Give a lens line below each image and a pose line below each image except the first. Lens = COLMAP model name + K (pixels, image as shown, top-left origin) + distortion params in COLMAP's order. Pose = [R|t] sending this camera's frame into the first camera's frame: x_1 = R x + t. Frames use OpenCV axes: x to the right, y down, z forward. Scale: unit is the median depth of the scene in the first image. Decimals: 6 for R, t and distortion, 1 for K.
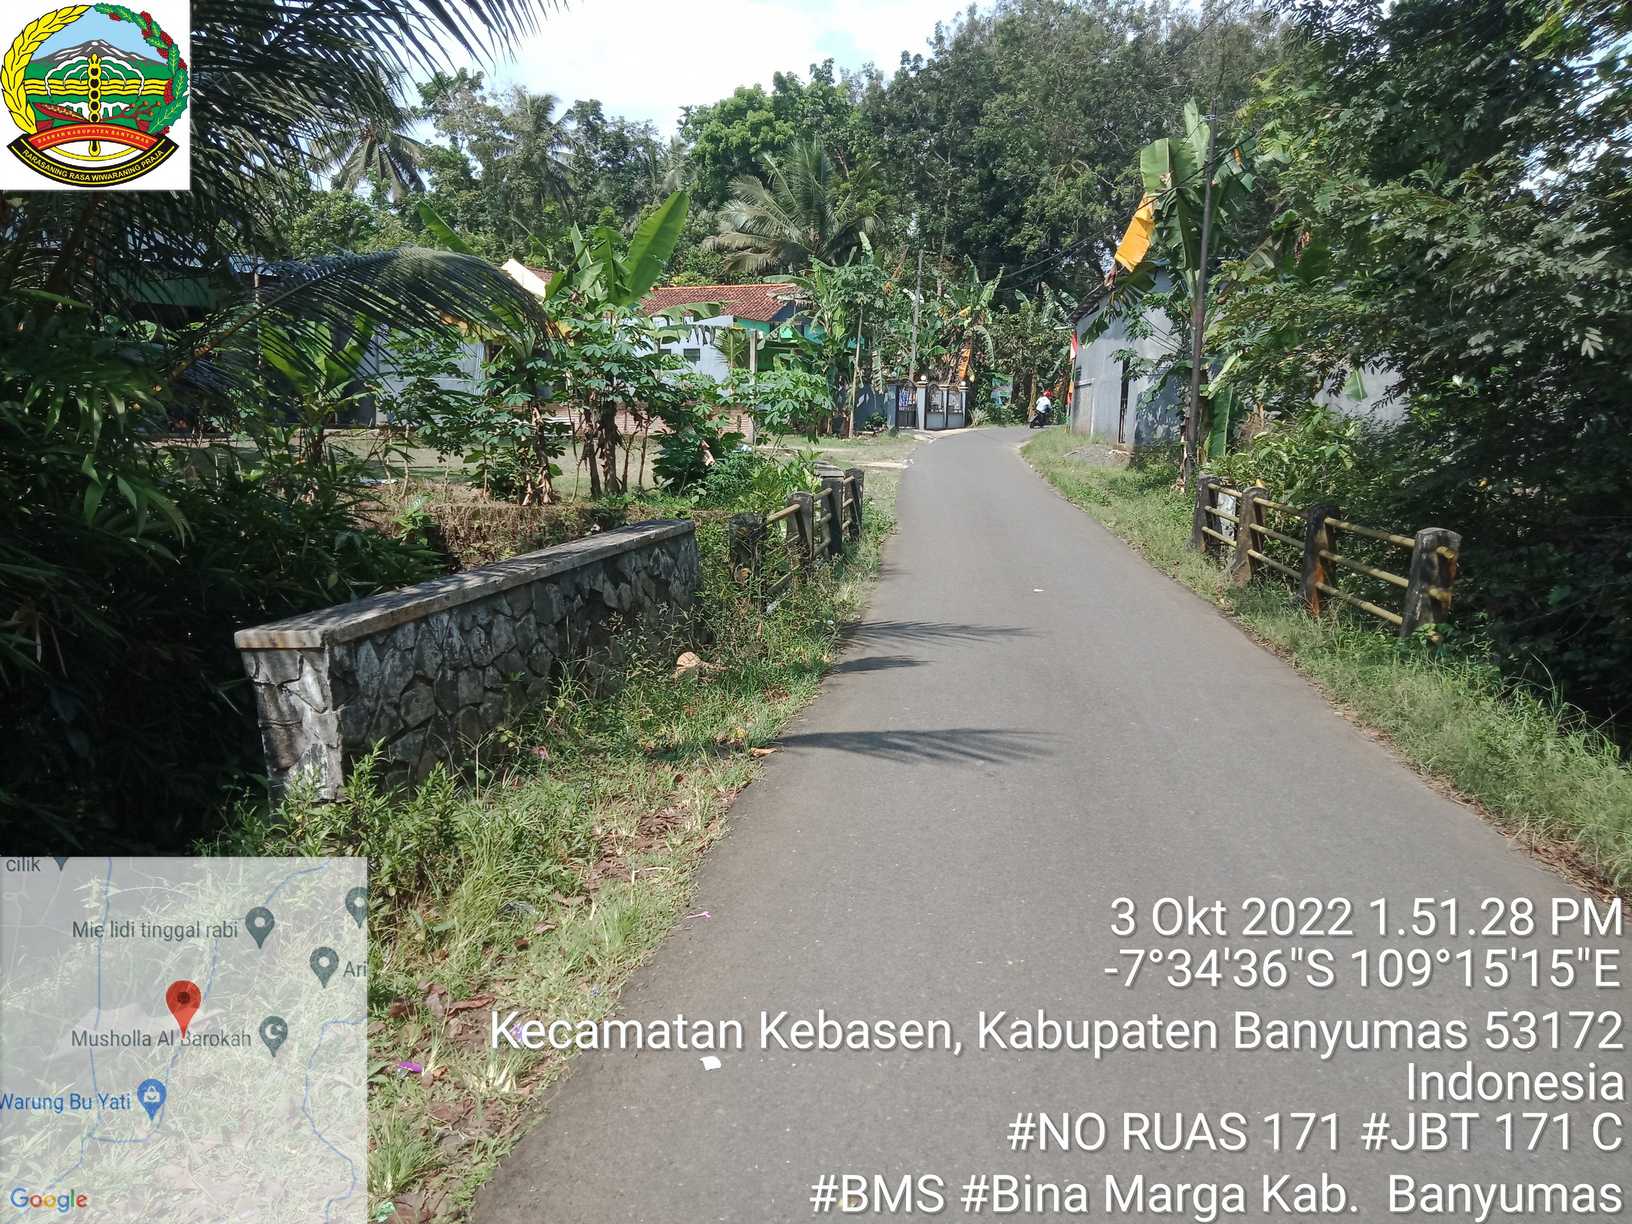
lens RADIAL K [[1186.8, 0, 812.3], [0, 1186.8, 623.4], [0, 0, 1]] dist [0.000732, -0.000905]
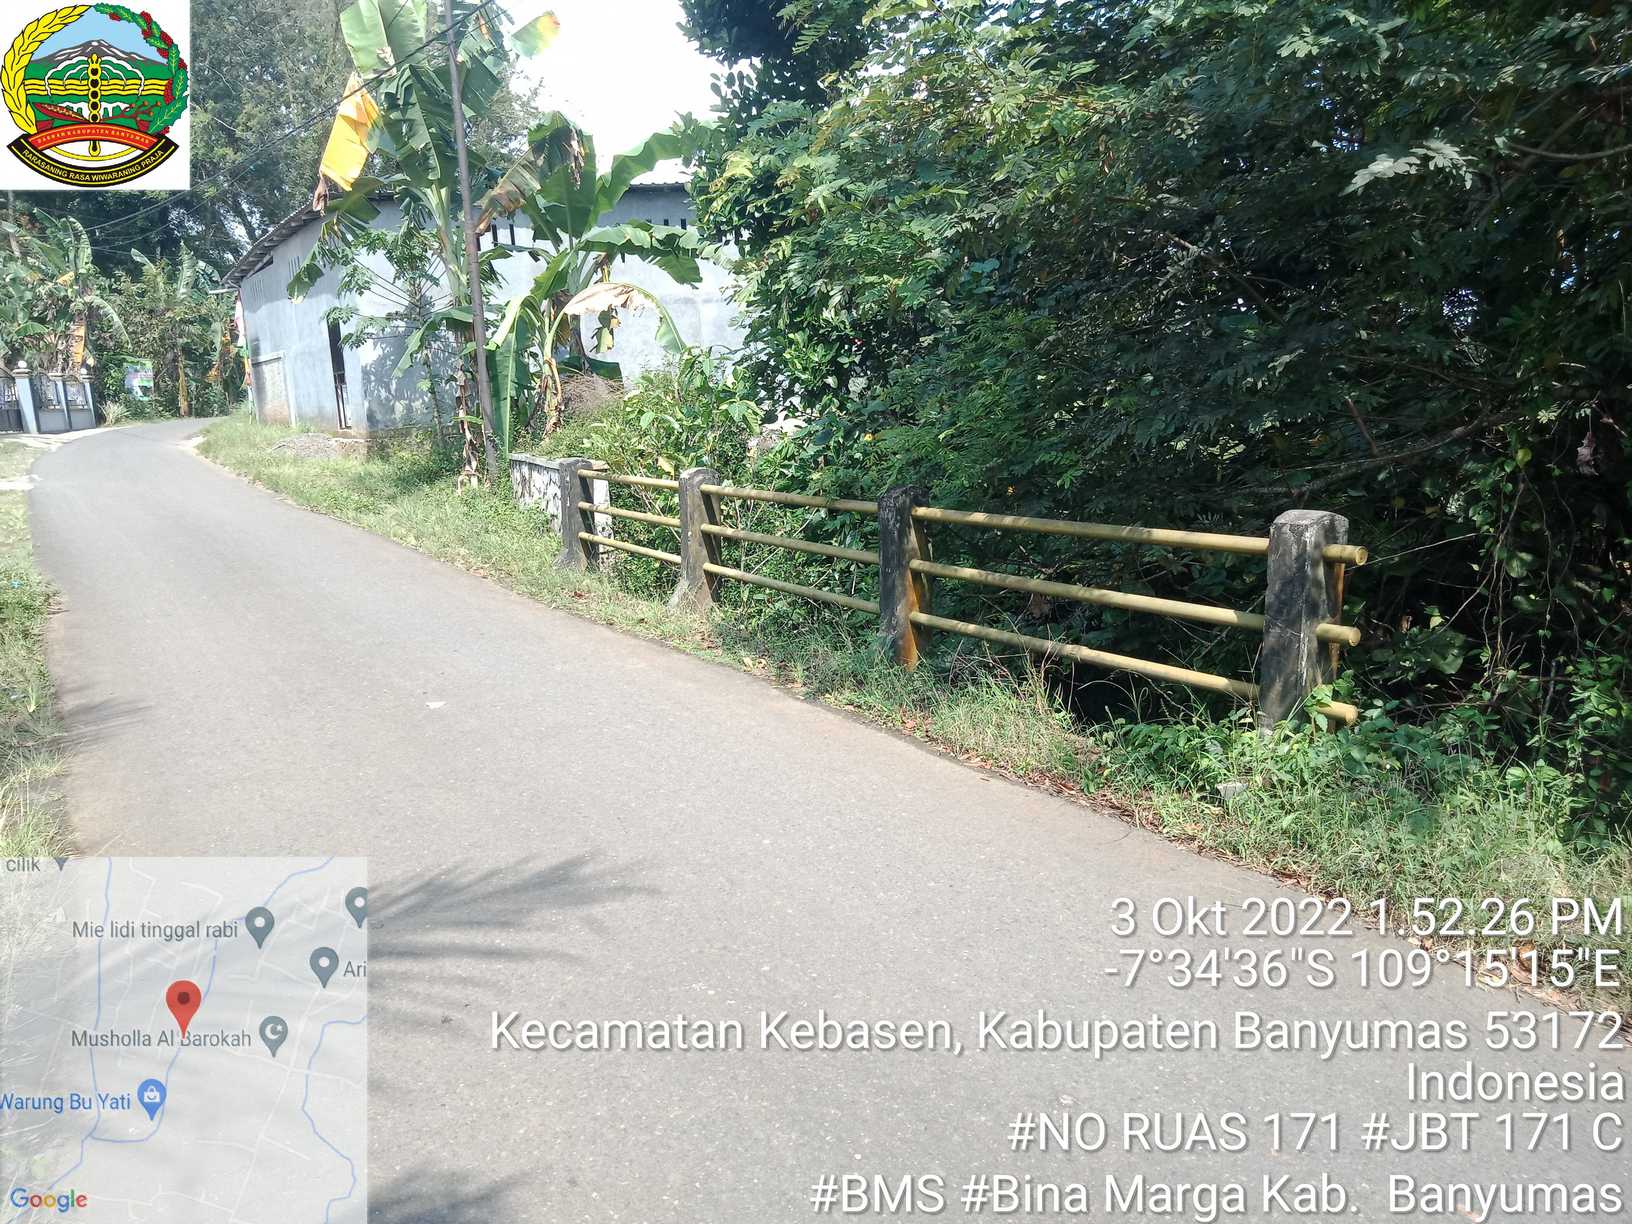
lens RADIAL K [[1186.8, 0, 812.3], [0, 1186.8, 623.4], [0, 0, 1]] dist [0.000732, -0.000905]
pose [[0.778314, -0.172045, 0.603844, 0.003532], [0.164041, 0.984042, 0.068932, -0.030065], [-0.606067, 0.045405, 0.794116, 0.203802]]
